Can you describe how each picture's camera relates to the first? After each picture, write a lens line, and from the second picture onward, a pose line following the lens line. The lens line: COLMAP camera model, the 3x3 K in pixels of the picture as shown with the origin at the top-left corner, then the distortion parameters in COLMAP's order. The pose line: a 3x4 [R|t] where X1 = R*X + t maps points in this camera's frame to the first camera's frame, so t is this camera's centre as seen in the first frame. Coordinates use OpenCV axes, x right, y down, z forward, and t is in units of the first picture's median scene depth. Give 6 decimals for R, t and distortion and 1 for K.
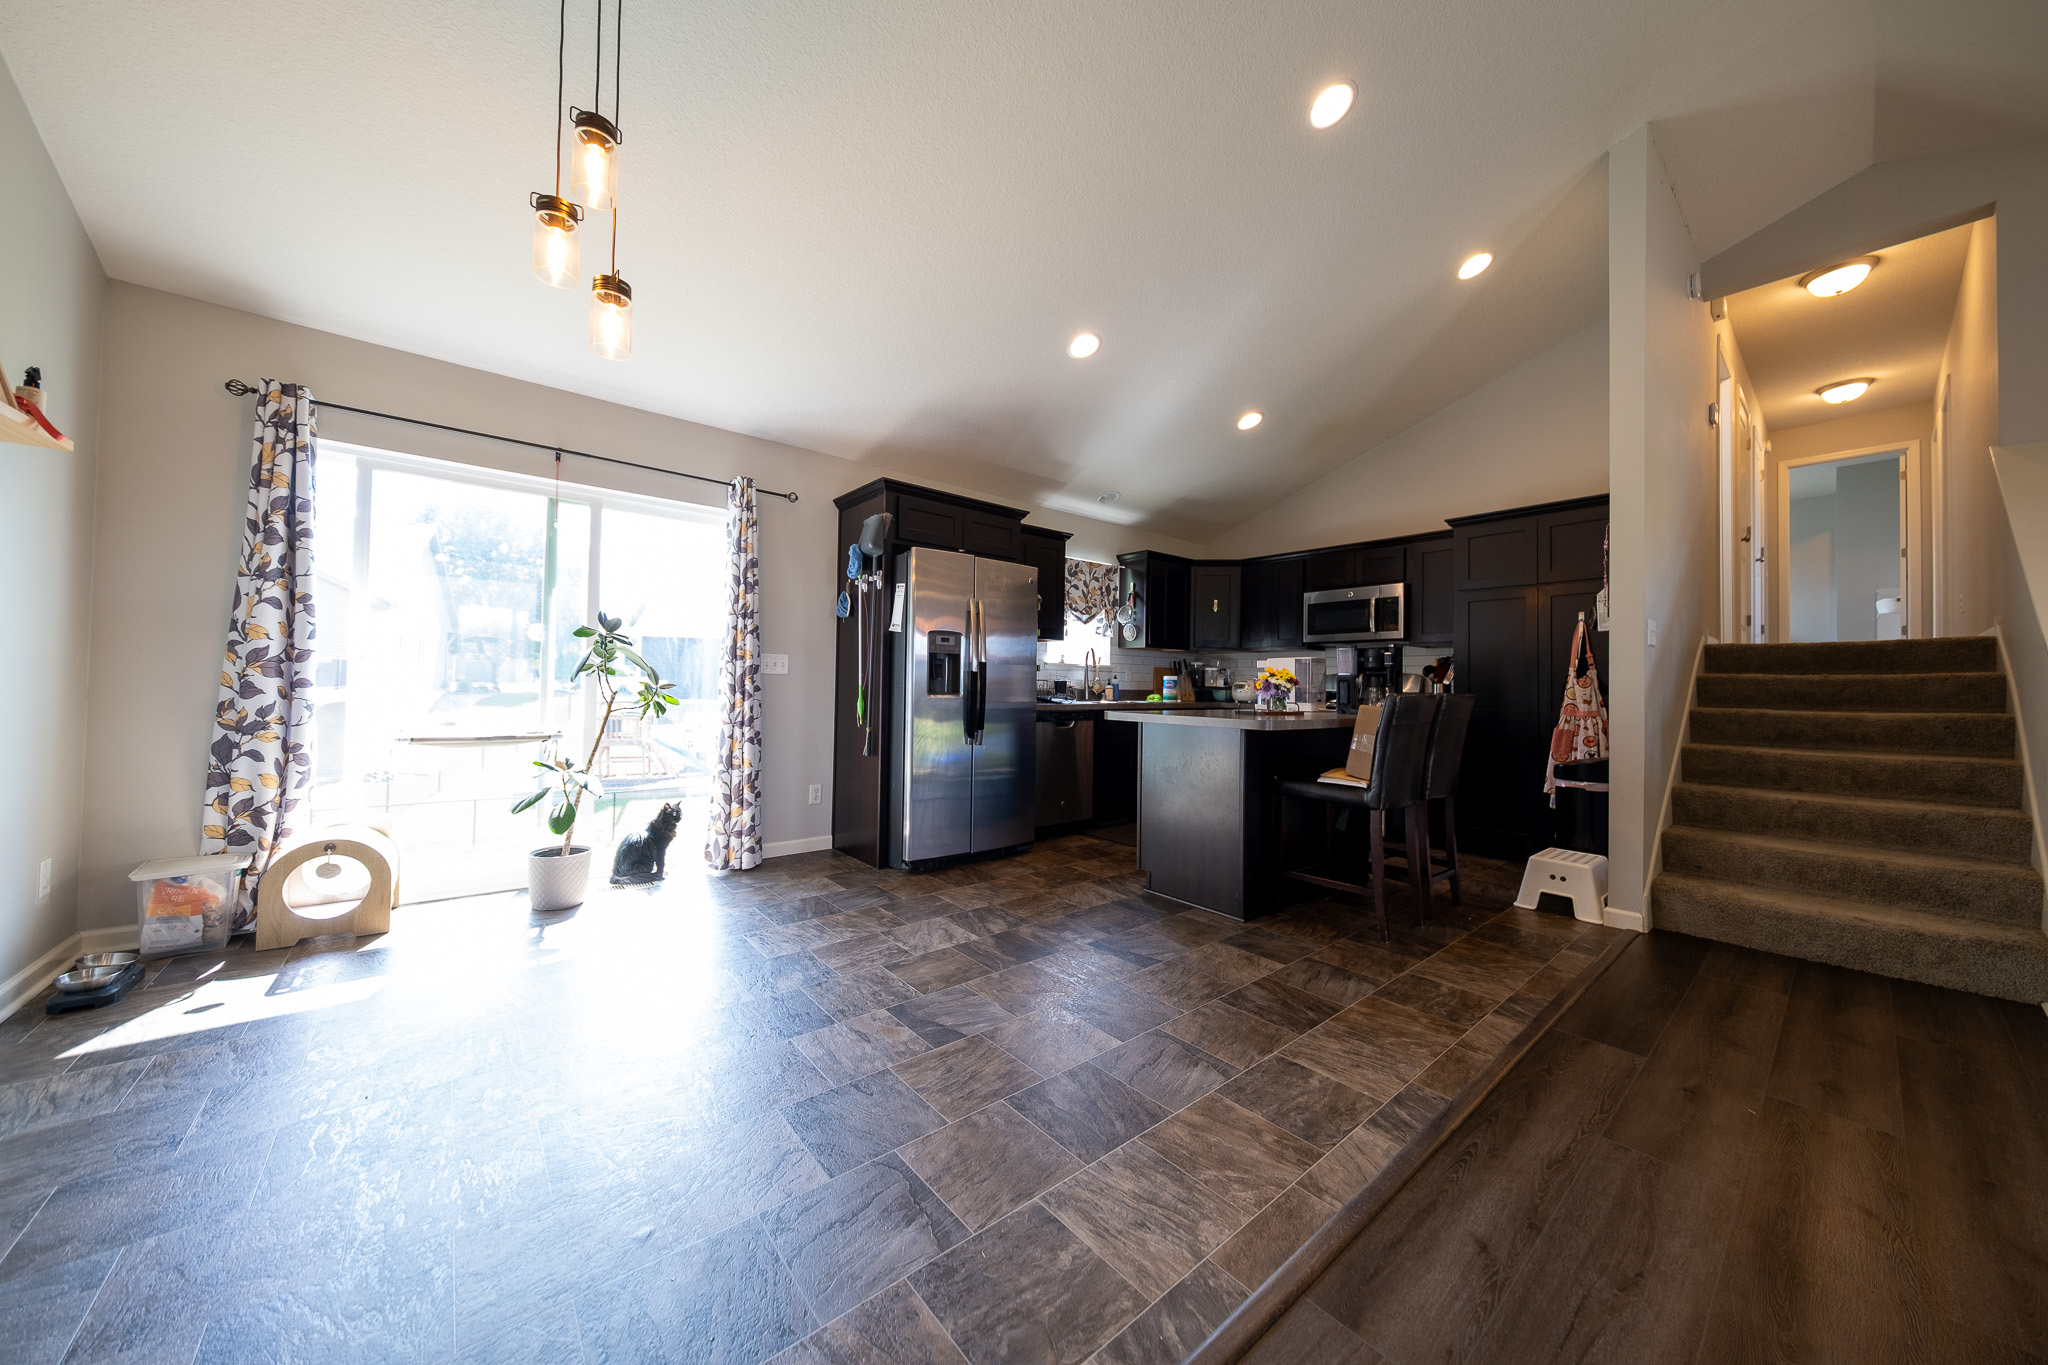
lens RADIAL K [[679.9, 0, 1016.8], [0, 679.9, 675.2], [0, 0, 1]] dist [0.009121, -0.003451]
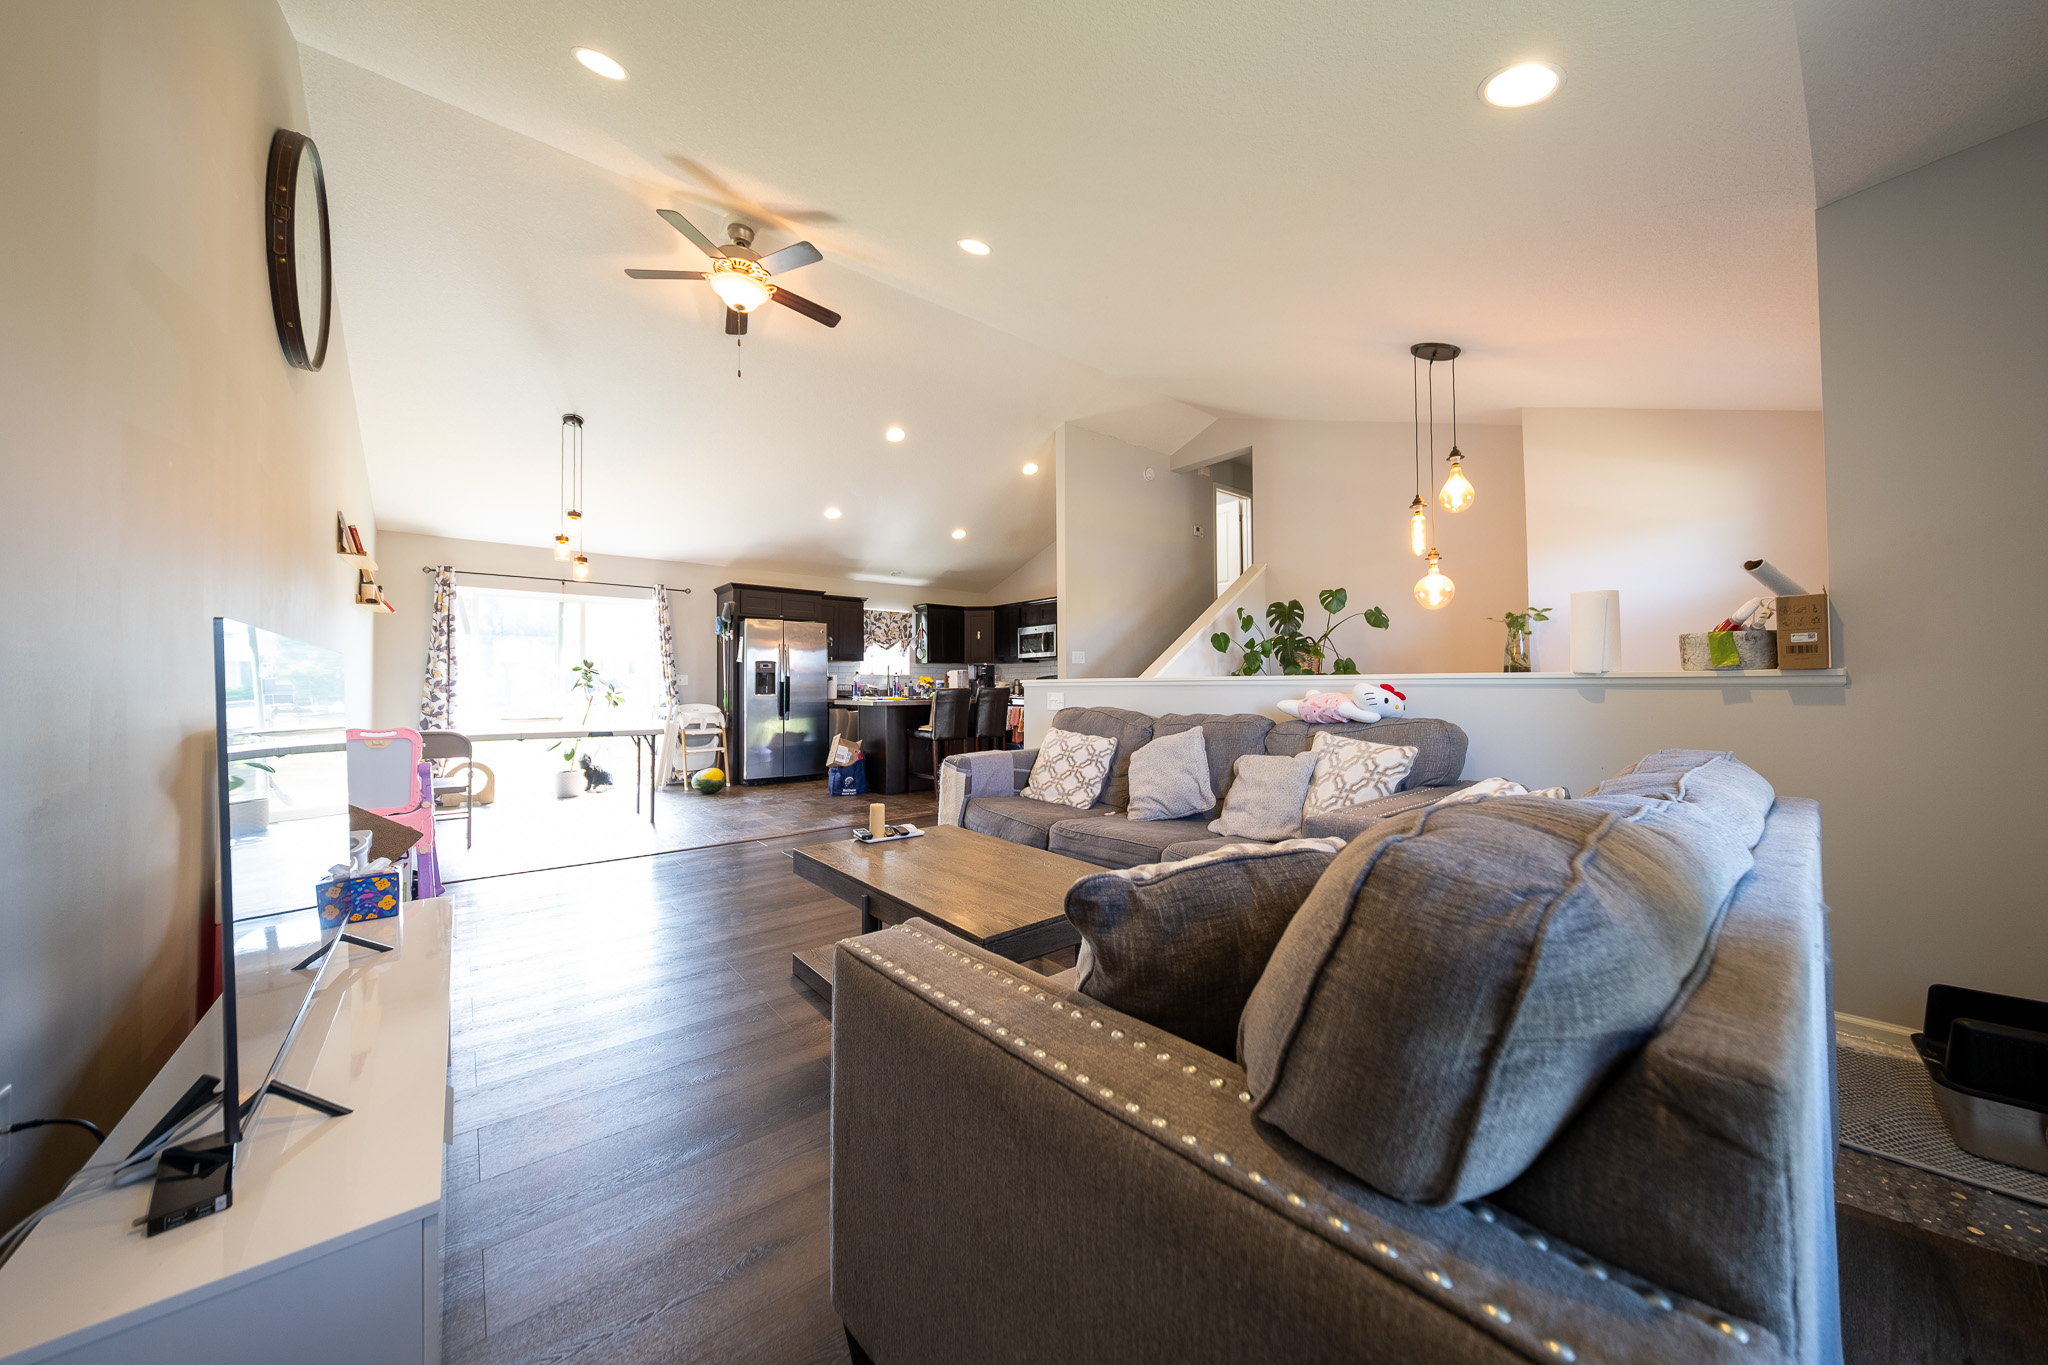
lens RADIAL K [[679.9, 0, 1016.8], [0, 679.9, 675.2], [0, 0, 1]] dist [0.009121, -0.003451]
pose [[0.999712, -0.023251, -0.005929, 0.622325], [0.023231, 0.999724, -0.003363, -0.002678], [0.006005, 0.003224, 0.999977, -0.930509]]
